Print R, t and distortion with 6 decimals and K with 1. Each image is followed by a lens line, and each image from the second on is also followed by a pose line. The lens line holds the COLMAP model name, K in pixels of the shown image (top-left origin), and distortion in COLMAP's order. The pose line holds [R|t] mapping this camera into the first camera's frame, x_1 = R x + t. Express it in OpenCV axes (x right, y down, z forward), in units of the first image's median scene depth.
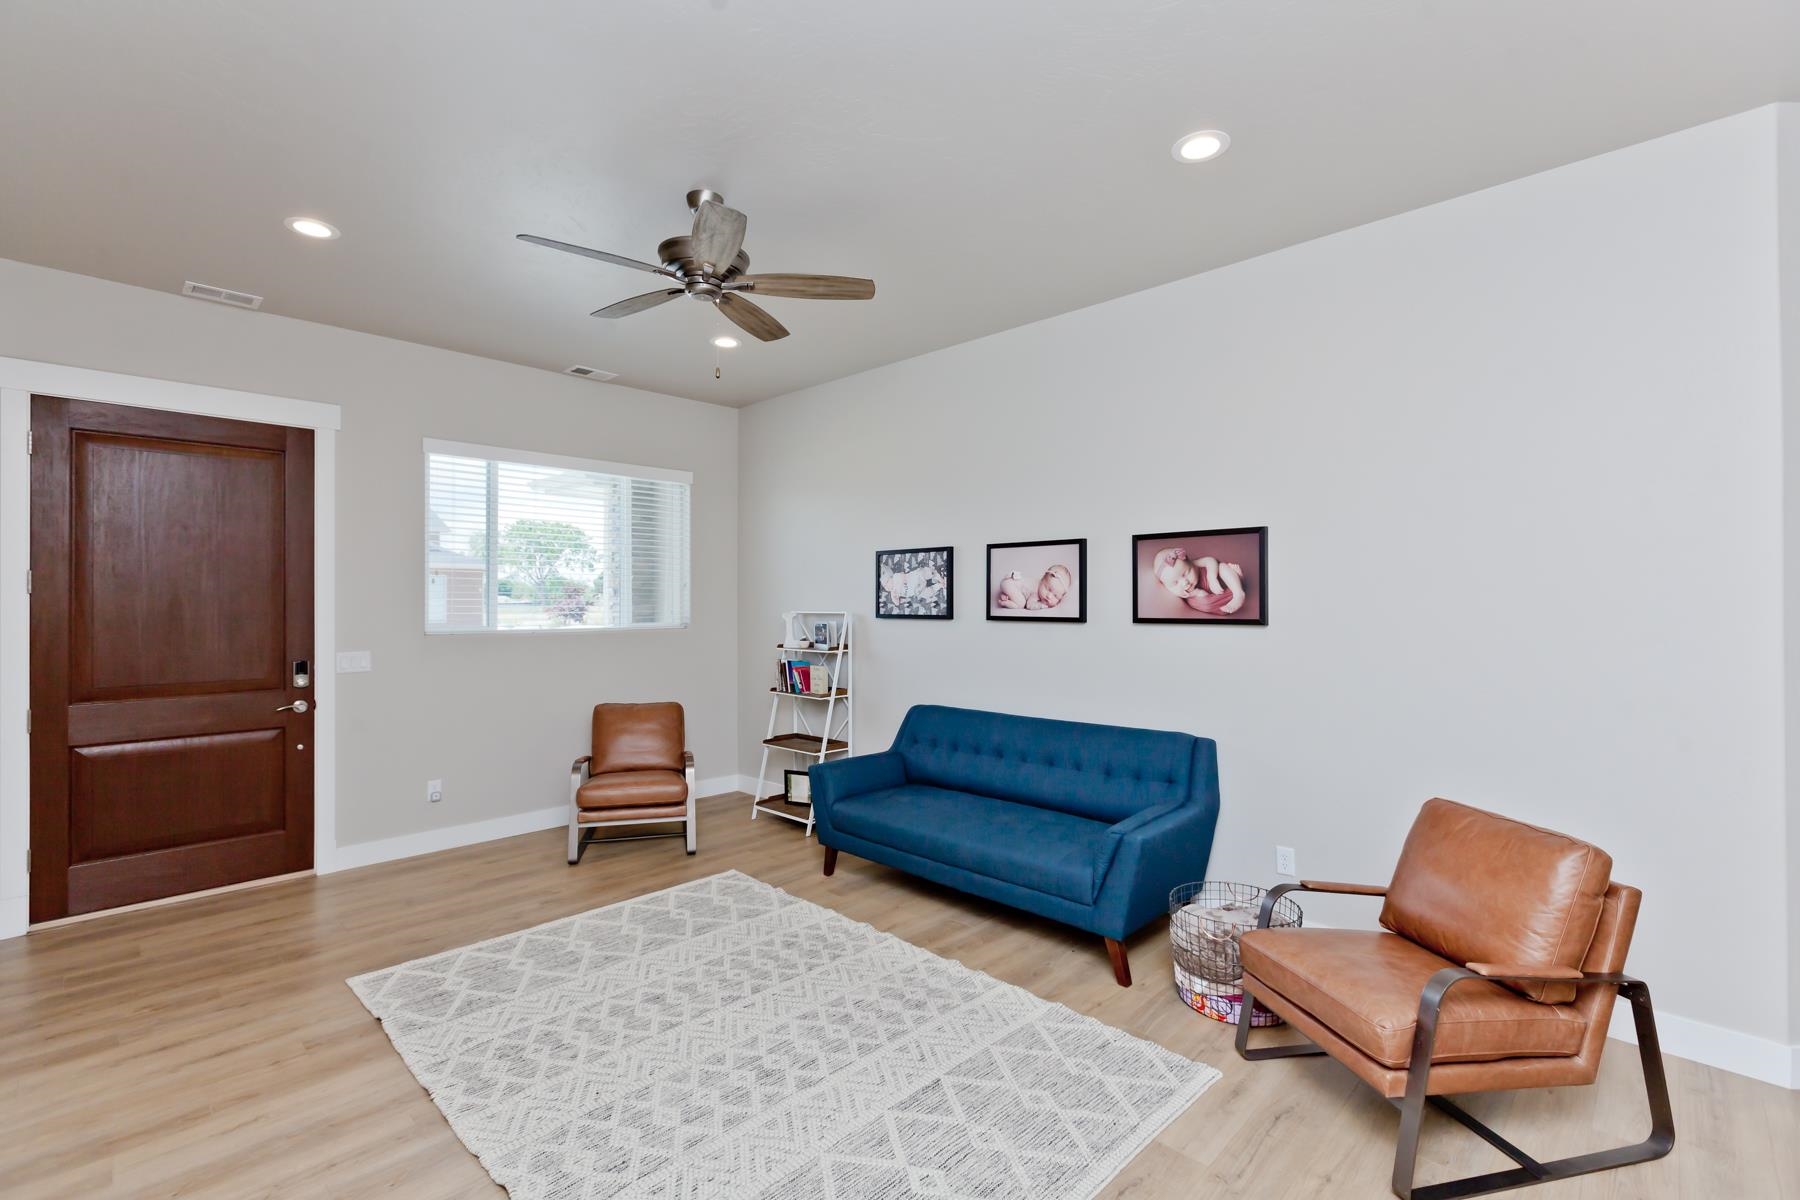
lens RADIAL K [[799.2, 0, 900.4], [0, 799.2, 597.5], [0, 0, 1]] dist [-0.000152, 0.000200]
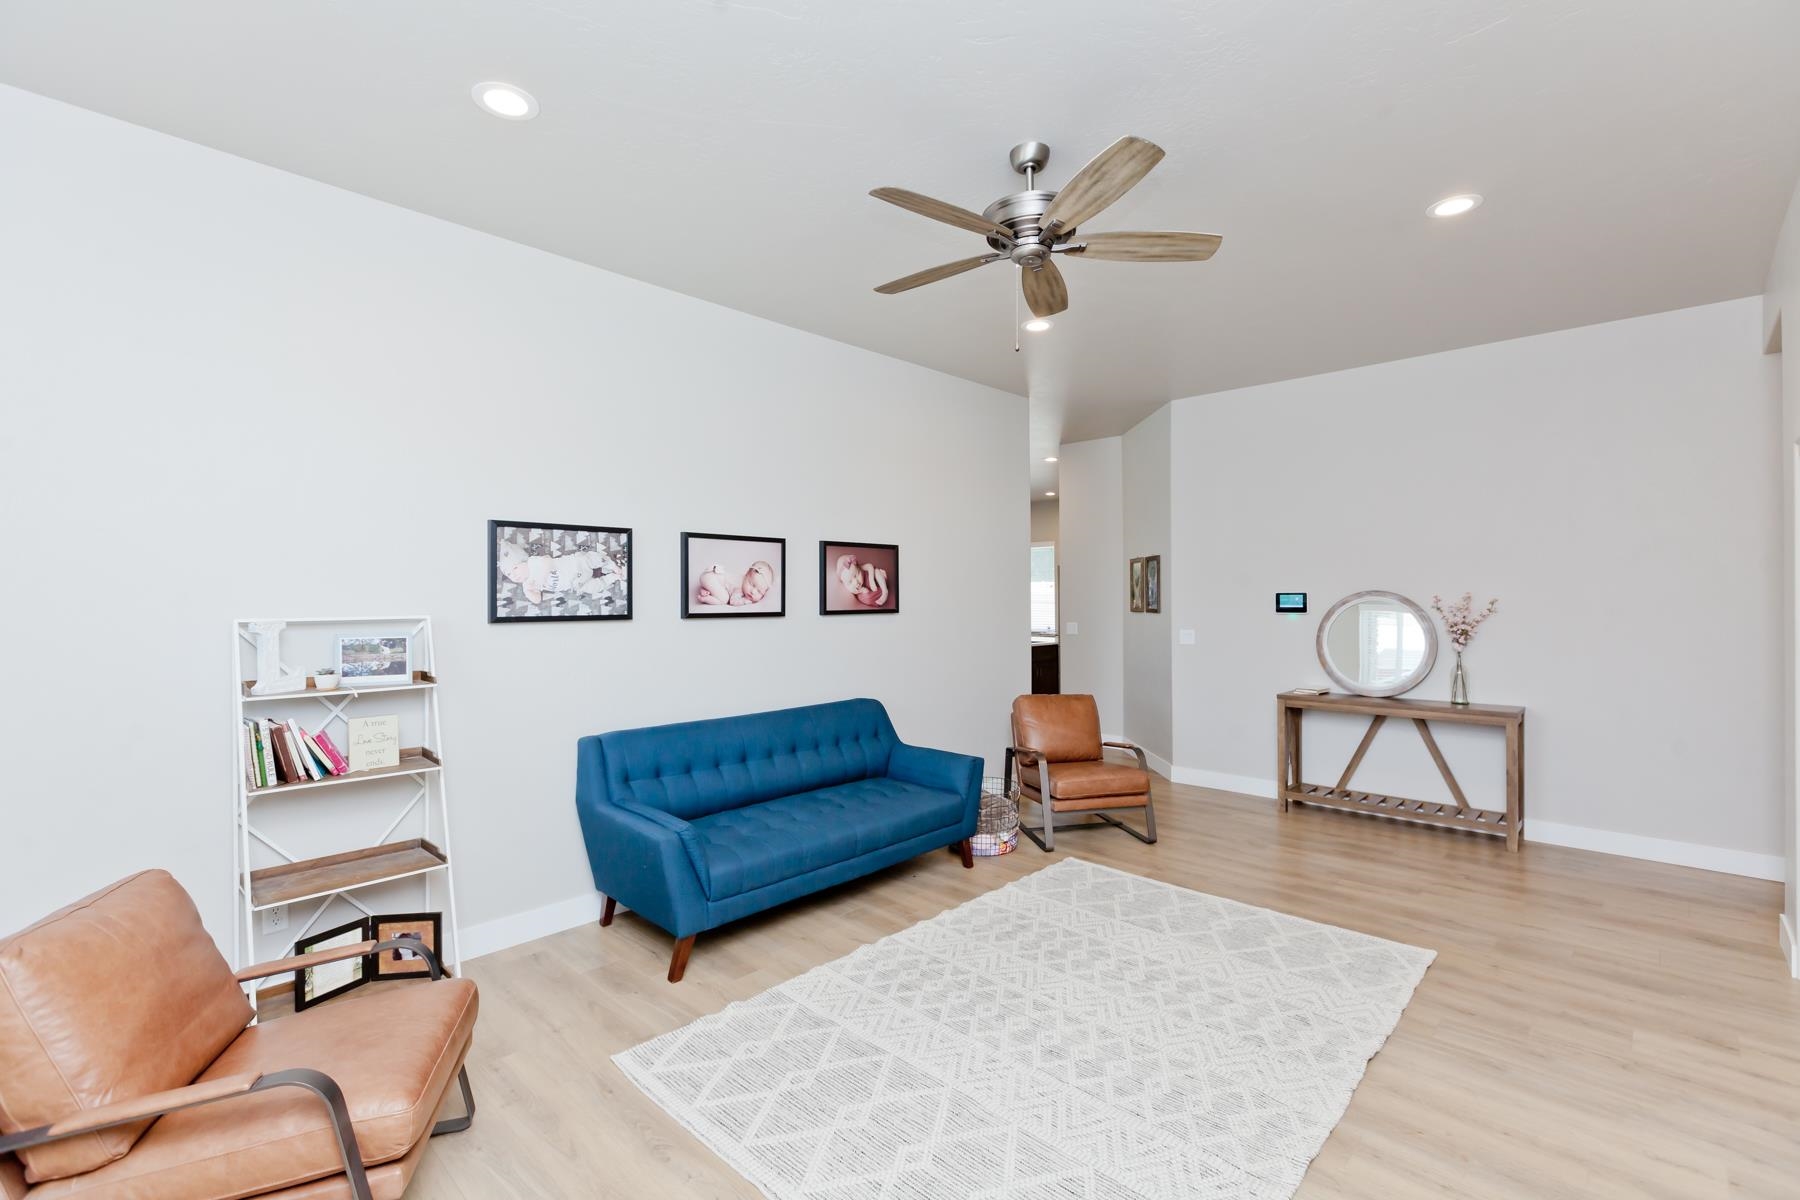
lens RADIAL K [[799.2, 0, 900.4], [0, 799.2, 597.5], [0, 0, 1]] dist [-0.000152, 0.000200]
pose [[-0.007799, -0.000110, 0.999970, -0.825035], [-0.001062, 0.999999, 0.000102, 0.005322], [-0.999969, -0.001061, -0.007799, 0.825297]]
